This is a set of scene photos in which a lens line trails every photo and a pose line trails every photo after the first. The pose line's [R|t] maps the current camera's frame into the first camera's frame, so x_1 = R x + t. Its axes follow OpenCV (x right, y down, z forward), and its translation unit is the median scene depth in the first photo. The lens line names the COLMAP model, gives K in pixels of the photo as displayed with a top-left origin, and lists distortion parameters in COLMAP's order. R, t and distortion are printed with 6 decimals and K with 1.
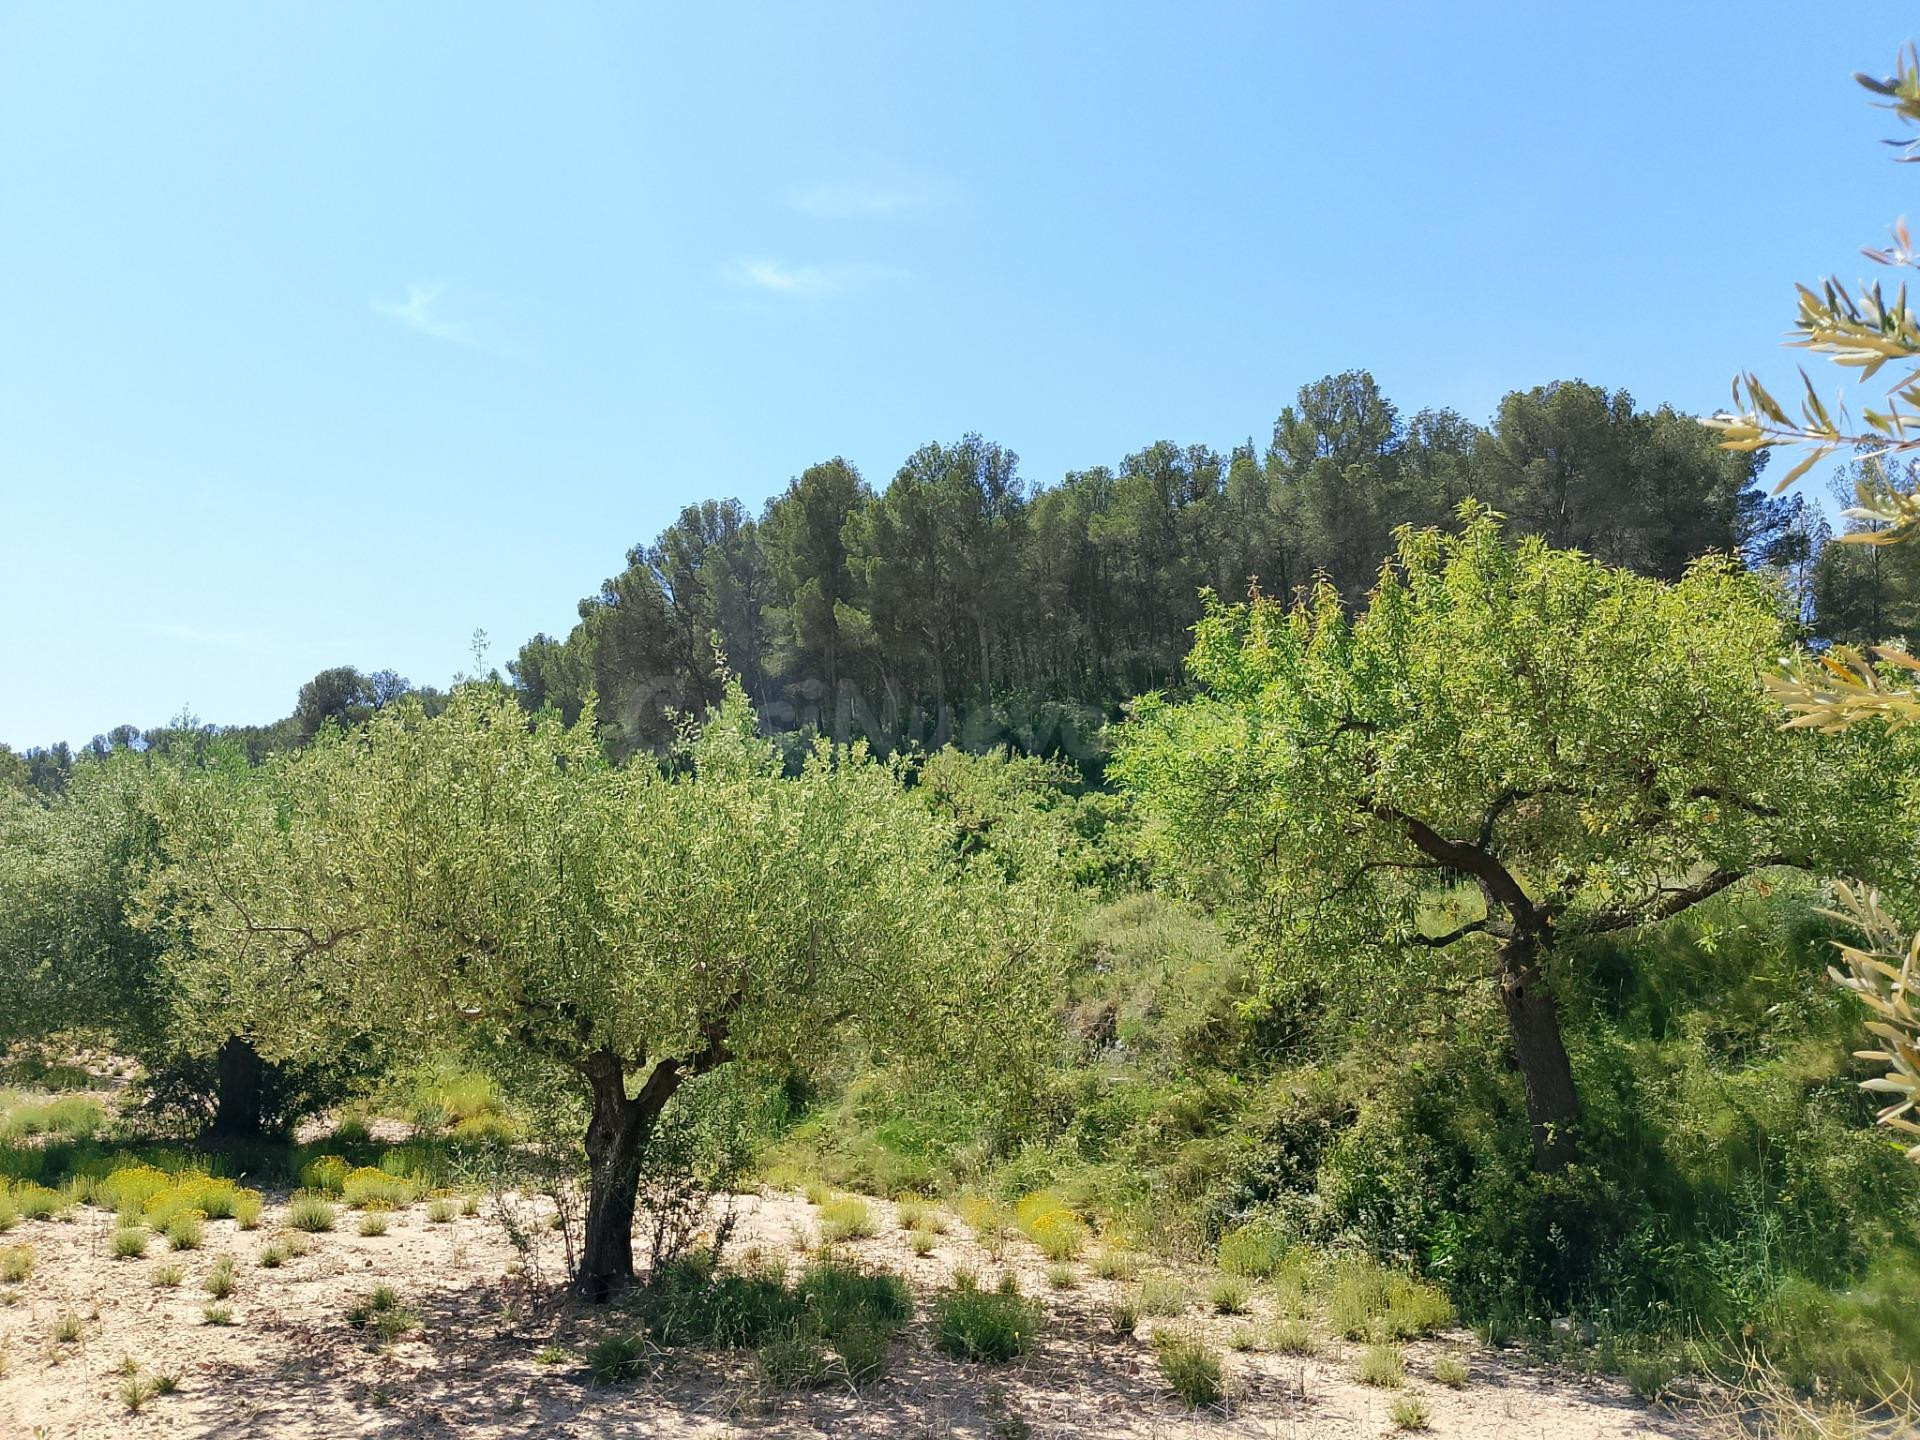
lens RADIAL K [[1457.7, 0, 965.7], [0, 1457.7, 713.4], [0, 0, 1]] dist [0.065653, -0.105373]
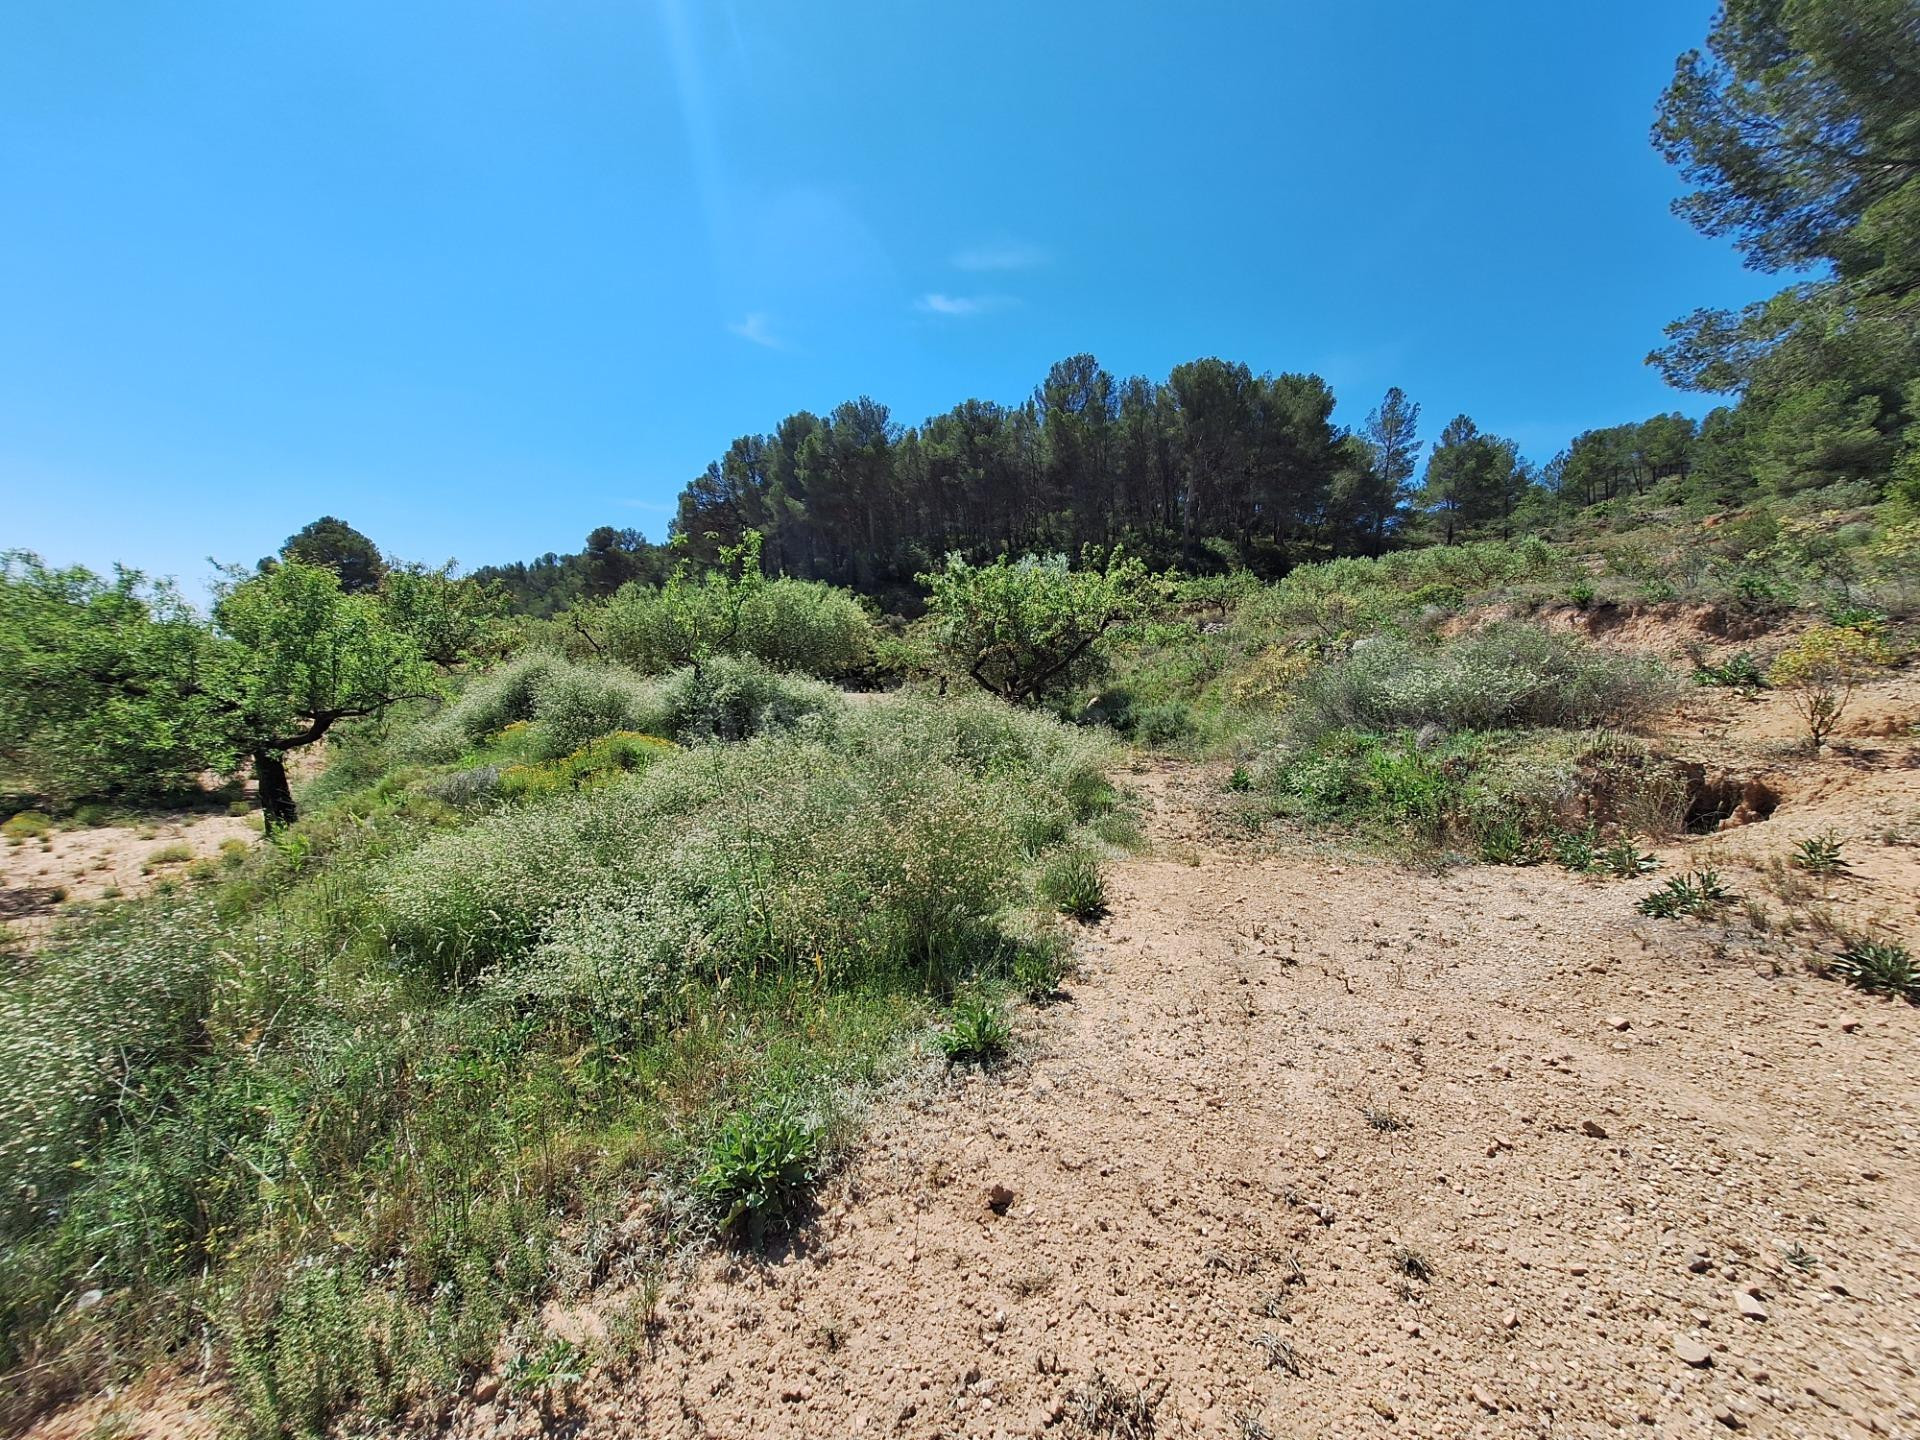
lens RADIAL K [[756.4, 0, 947.0], [0, 756.4, 730.3], [0, 0, 1]] dist [-0.002163, 0.000237]
pose [[0.994698, 0.026676, -0.099319, 0.969036], [-0.001925, 0.970432, 0.241367, -0.082842], [0.102821, -0.239896, 0.965338, 0.076245]]
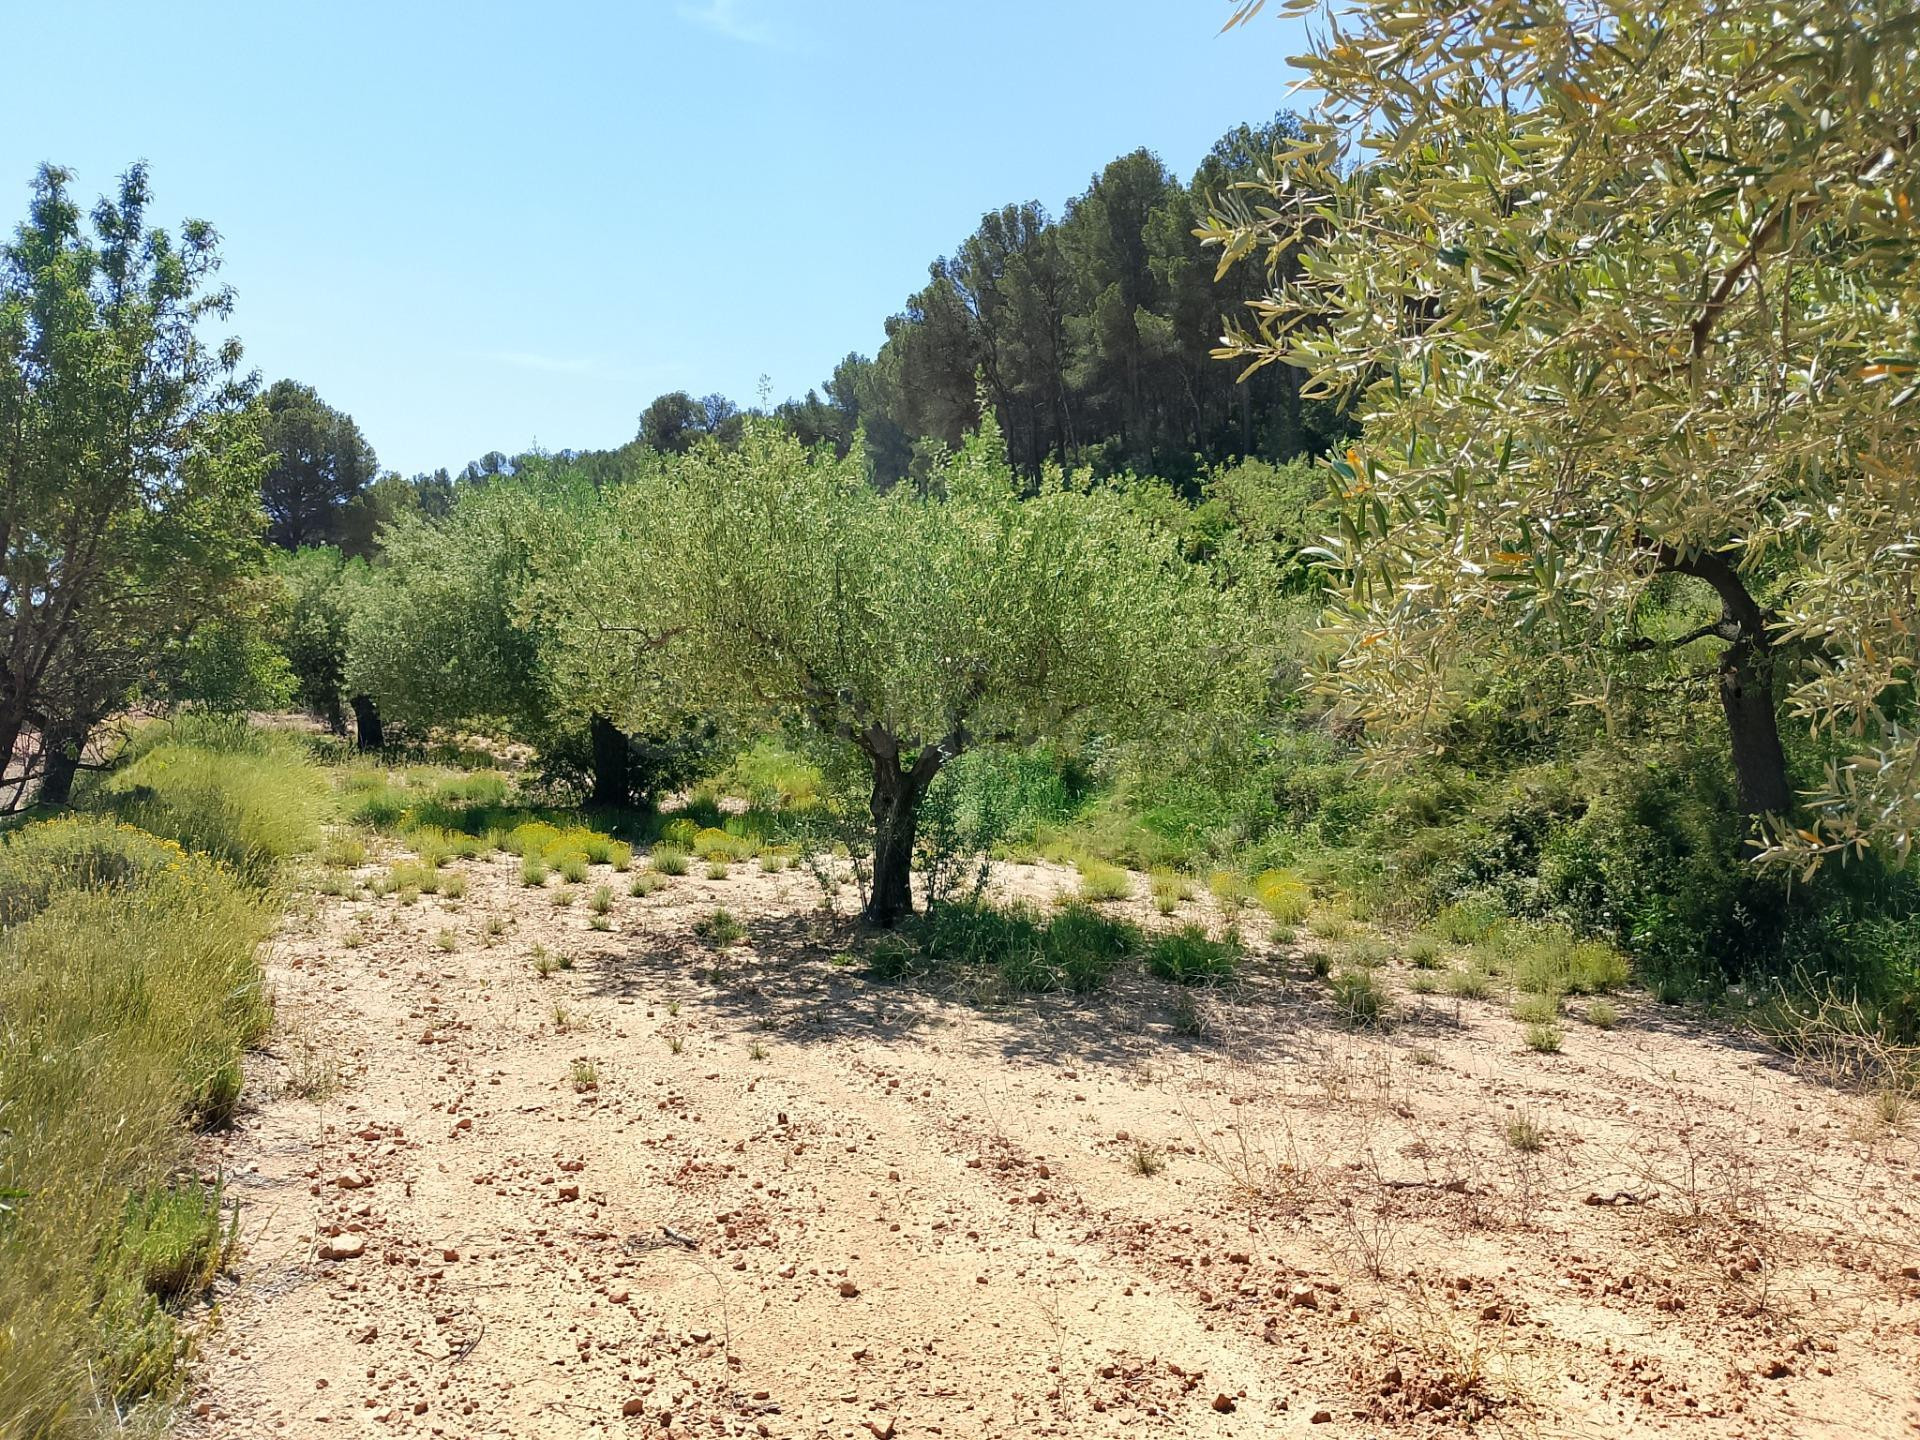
lens RADIAL K [[1453.2, 0, 960.0], [0, 1453.2, 720.0], [0, 0, 1]] dist [0.101023, -0.173678]
pose [[0.976469, 0.014604, -0.215161, 0.044662], [0.028554, 0.980165, 0.196116, -0.006942], [0.213757, -0.197645, 0.956684, -0.076428]]
